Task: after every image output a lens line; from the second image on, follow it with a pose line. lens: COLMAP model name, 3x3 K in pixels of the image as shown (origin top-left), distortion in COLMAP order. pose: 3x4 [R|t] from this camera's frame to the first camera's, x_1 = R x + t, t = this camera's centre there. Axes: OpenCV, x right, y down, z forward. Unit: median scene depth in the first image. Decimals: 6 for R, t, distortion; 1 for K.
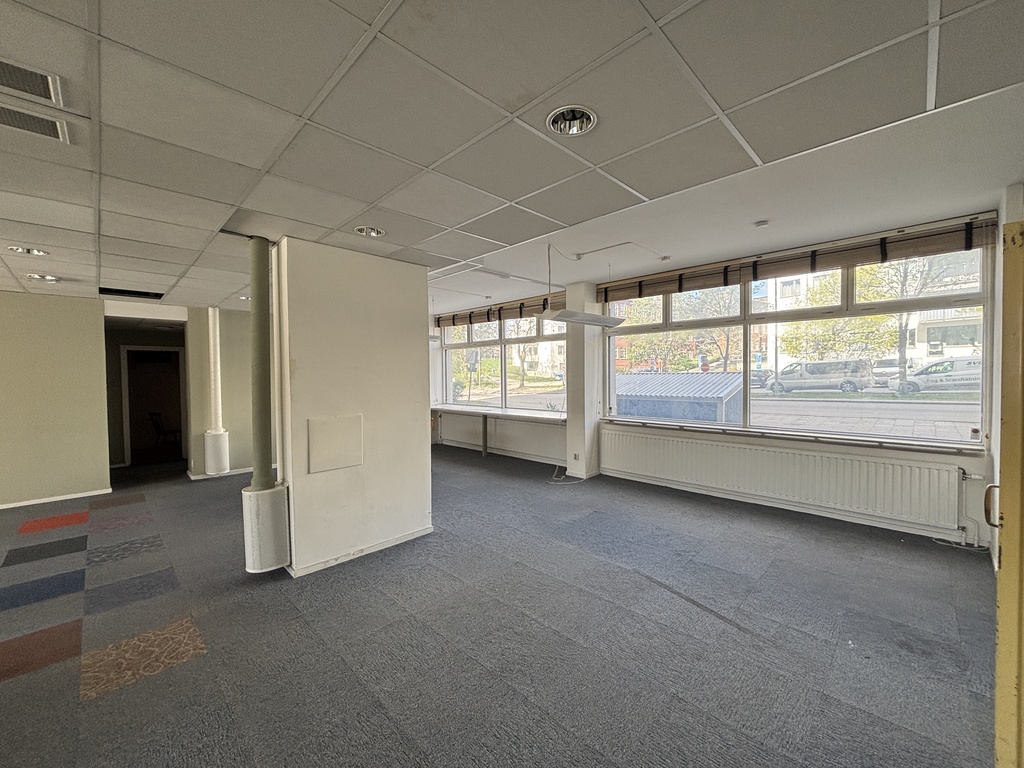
lens RADIAL K [[410.0, 0, 509.3], [0, 410.0, 384.1], [0, 0, 1]] dist [-0.001510, 0.000398]
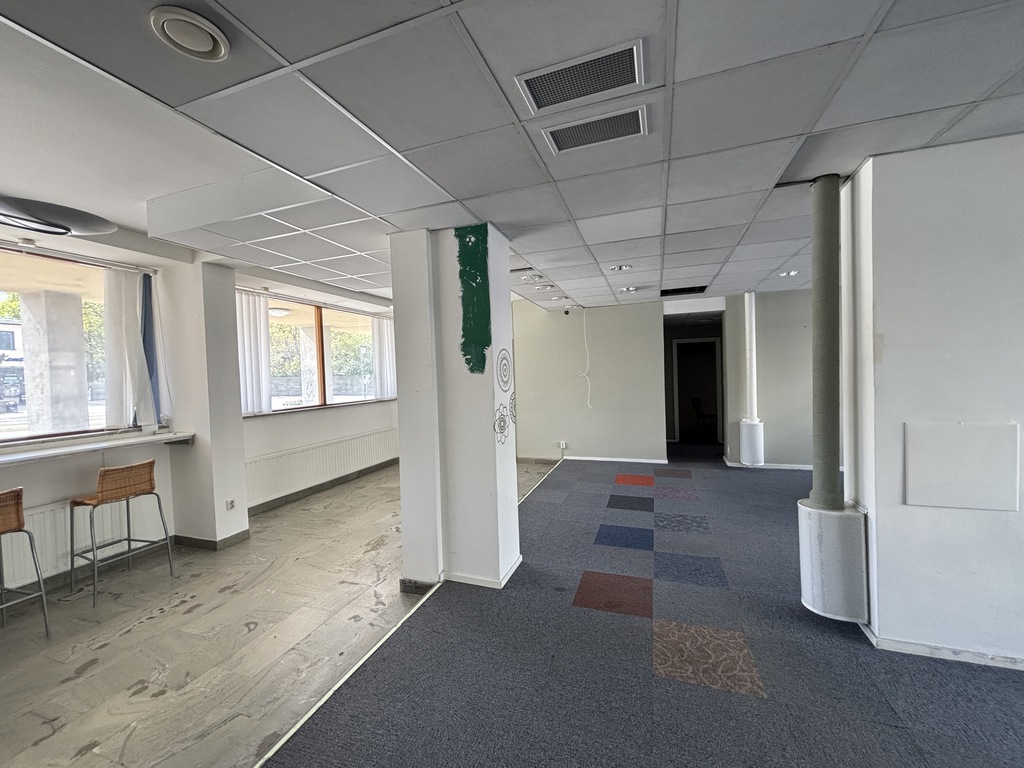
lens RADIAL K [[410.0, 0, 510.0], [0, 410.0, 382.6], [0, 0, 1]] dist [-0.001510, 0.000398]
pose [[0.427756, 0.016241, -0.903748, -0.140469], [0.007339, 0.999743, 0.021440, 0.000484], [0.903864, -0.015803, 0.427527, 0.119313]]
